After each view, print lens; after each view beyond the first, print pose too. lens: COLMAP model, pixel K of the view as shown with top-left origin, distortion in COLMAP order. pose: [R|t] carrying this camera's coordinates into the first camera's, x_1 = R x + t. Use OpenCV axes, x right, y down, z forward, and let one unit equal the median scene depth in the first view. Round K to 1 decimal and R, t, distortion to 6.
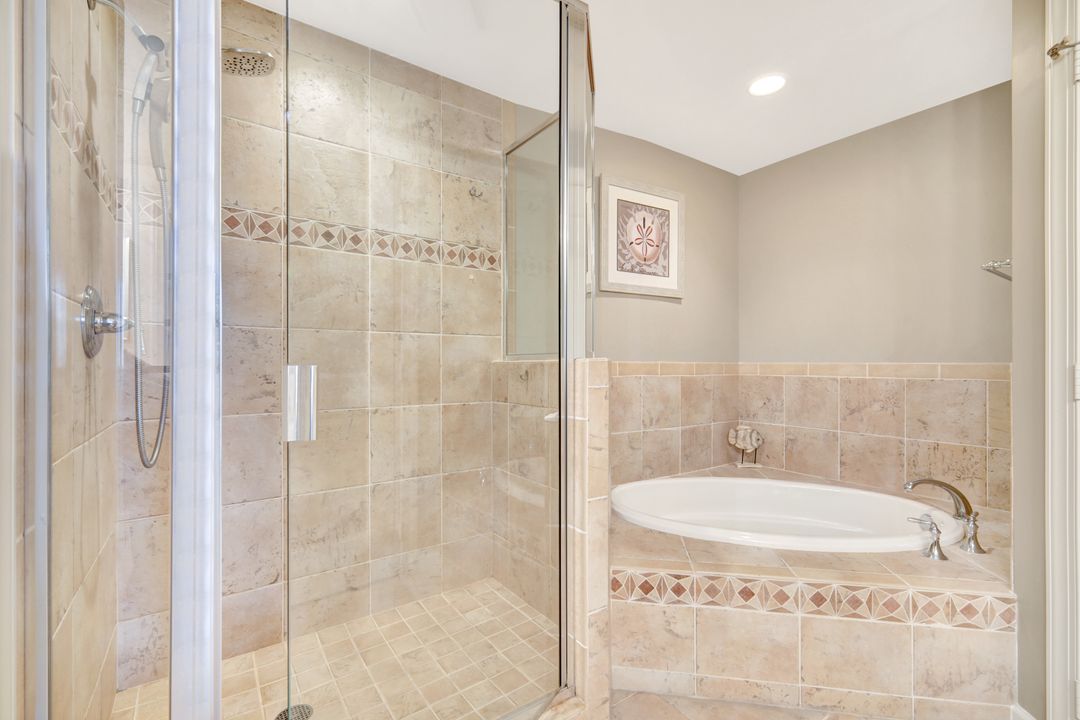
lens RADIAL K [[472.8, 0, 541.0], [0, 472.8, 364.4], [0, 0, 1]] dist [0.006172, -0.001553]
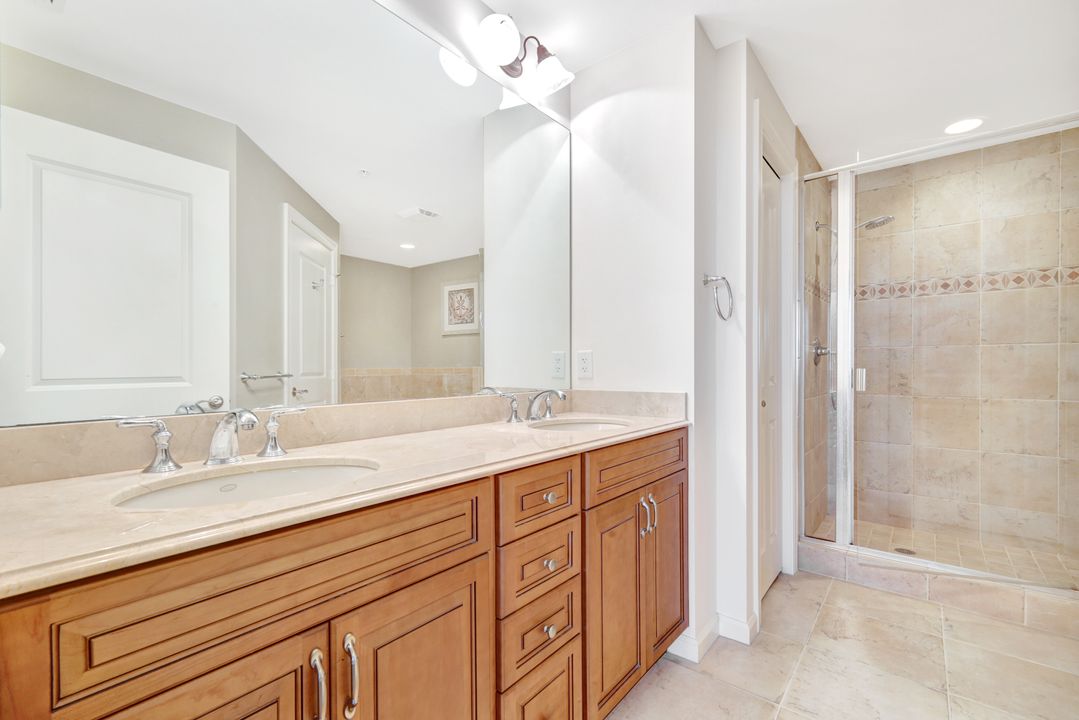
lens RADIAL K [[472.4, 0, 540.7], [0, 472.4, 368.8], [0, 0, 1]] dist [0.006172, -0.001553]
pose [[0.262891, 0.001591, -0.964824, 0.680108], [-0.002443, 0.999997, 0.000983, 0.004369], [0.964822, 0.002099, 0.262894, -0.671393]]
